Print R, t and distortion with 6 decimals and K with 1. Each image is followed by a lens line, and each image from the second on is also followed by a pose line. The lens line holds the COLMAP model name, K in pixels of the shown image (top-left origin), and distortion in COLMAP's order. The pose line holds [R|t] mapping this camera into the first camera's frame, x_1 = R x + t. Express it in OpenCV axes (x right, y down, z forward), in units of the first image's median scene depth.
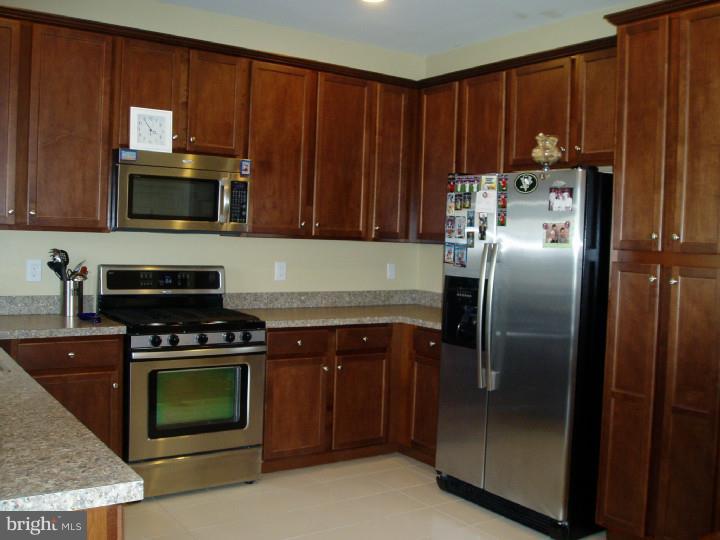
lens RADIAL K [[755.5, 0, 360.0], [0, 755.5, 270.0], [0, 0, 1]] dist [-0.103313, 0.049211]
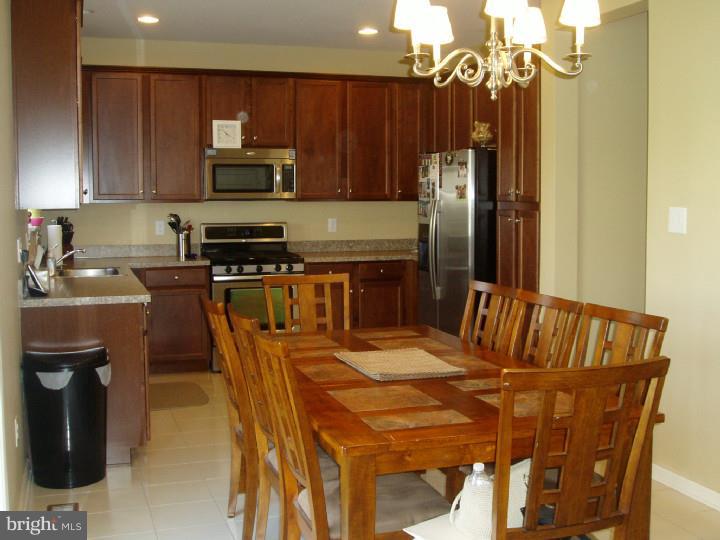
lens RADIAL K [[930.2, 0, 360.0], [0, 930.2, 270.0], [0, 0, 1]] dist [-0.064042, -0.020202]
pose [[0.956474, -0.014656, -0.291450, 0.527161], [0.024362, 0.999262, 0.029703, 0.040985], [0.290800, -0.035510, 0.956125, -0.743168]]
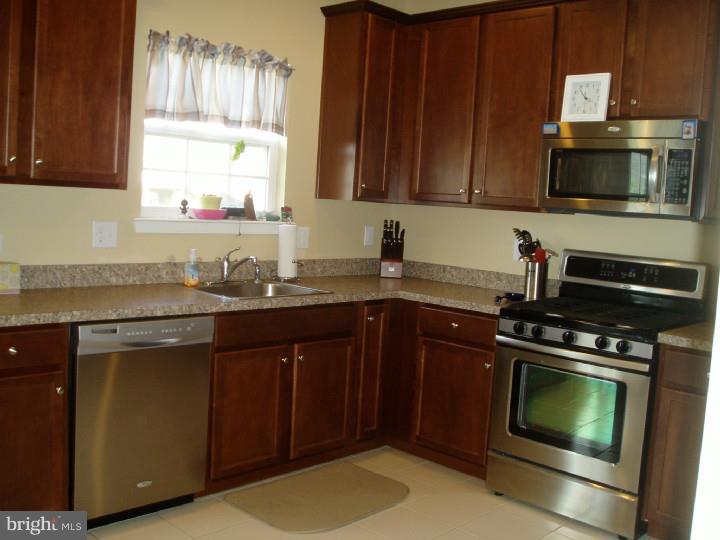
lens RADIAL K [[755.5, 0, 360.0], [0, 755.5, 270.0], [0, 0, 1]] dist [-0.103313, 0.049211]
pose [[0.202610, 0.066283, -0.977014, 0.539258], [-0.098177, 0.994055, 0.047079, 0.000251], [0.974326, 0.086382, 0.207913, 0.568489]]
